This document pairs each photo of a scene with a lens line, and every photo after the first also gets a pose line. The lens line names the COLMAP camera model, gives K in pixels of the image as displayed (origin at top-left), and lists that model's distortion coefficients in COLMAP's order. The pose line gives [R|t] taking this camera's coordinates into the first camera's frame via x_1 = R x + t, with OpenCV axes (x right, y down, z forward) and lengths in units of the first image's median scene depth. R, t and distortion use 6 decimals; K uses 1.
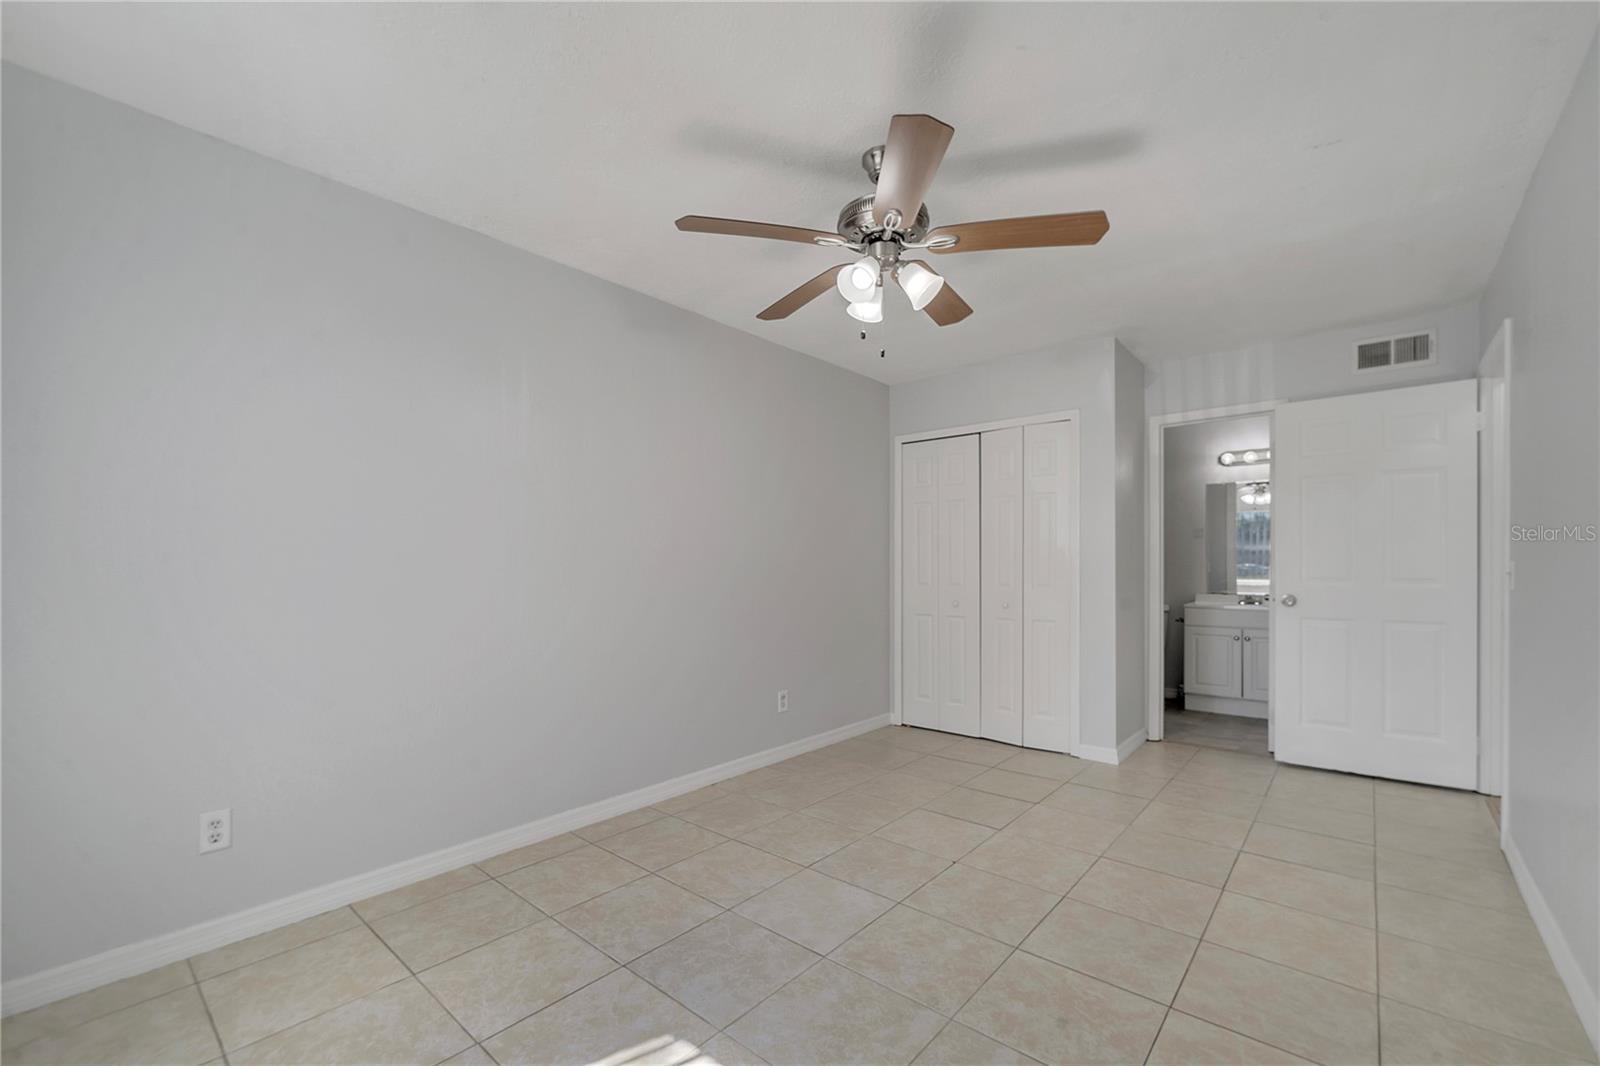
lens RADIAL K [[660.6, 0, 794.1], [0, 660.6, 556.3], [0, 0, 1]] dist [-0.002681, -0.000408]
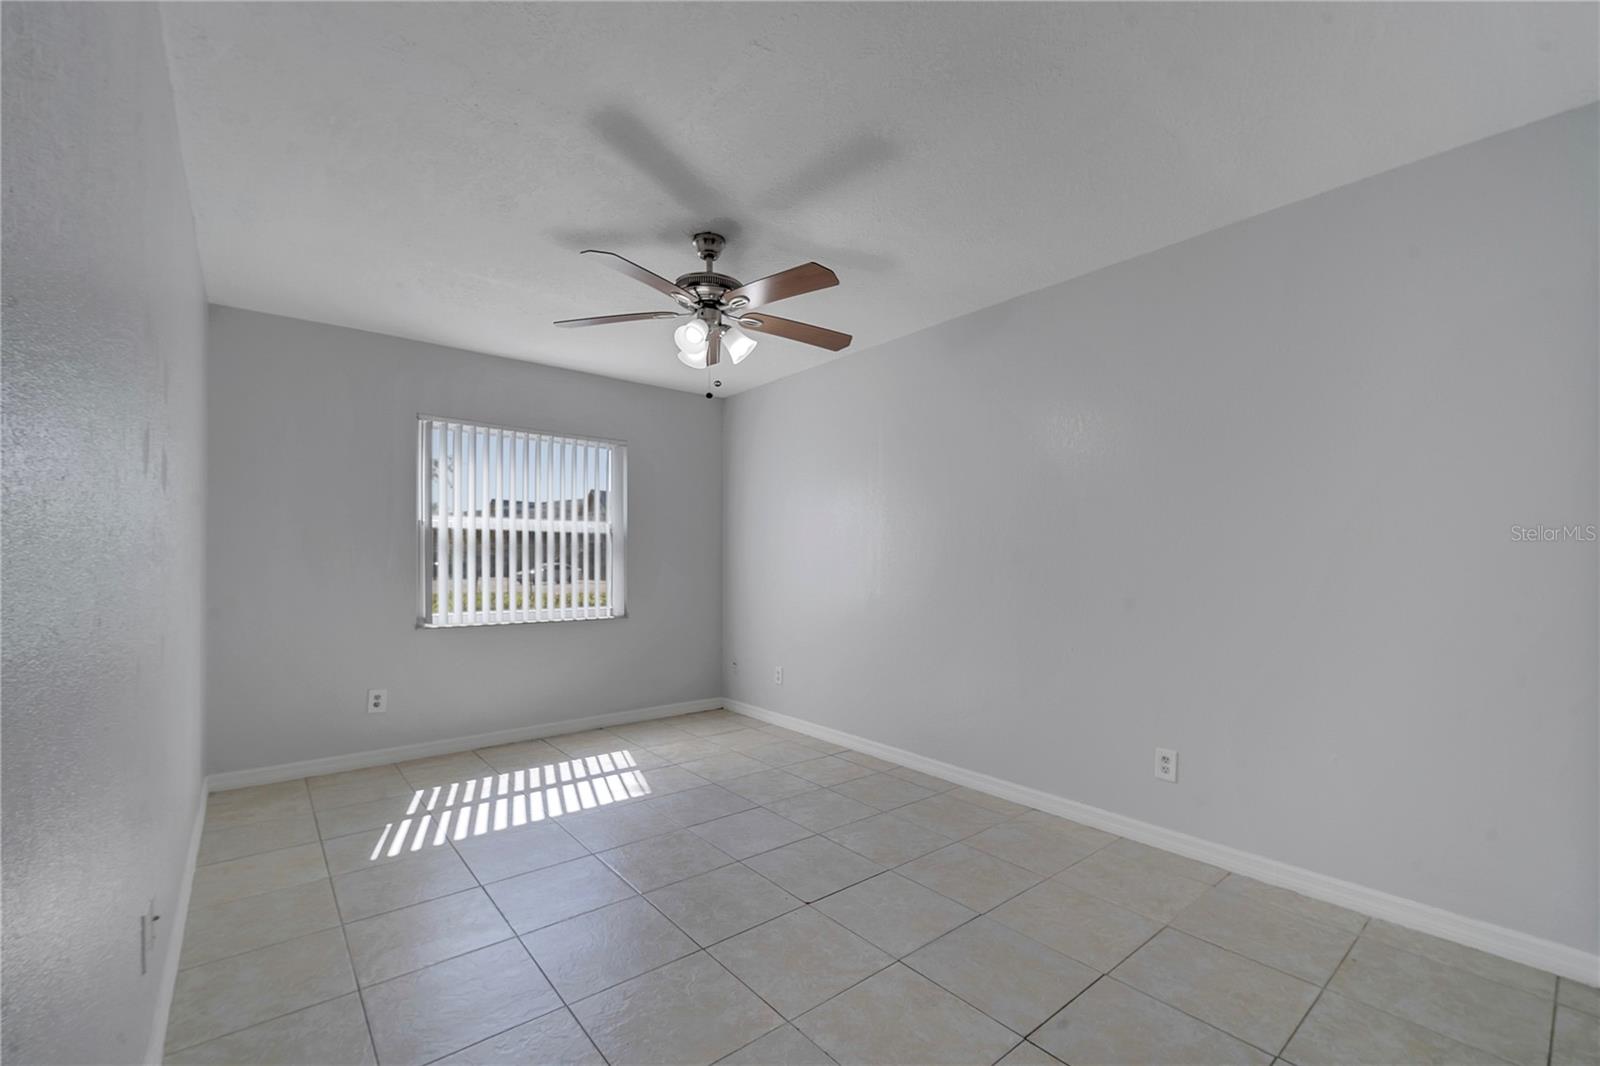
lens RADIAL K [[664.0, 0, 800.0], [0, 664.0, 533.0], [0, 0, 1]] dist [0.014536, -0.000166]
pose [[-0.155585, -0.036500, -0.987148, 1.048613], [0.006512, 0.999258, -0.037974, 0.002978], [0.987801, -0.012336, -0.155232, 1.042419]]
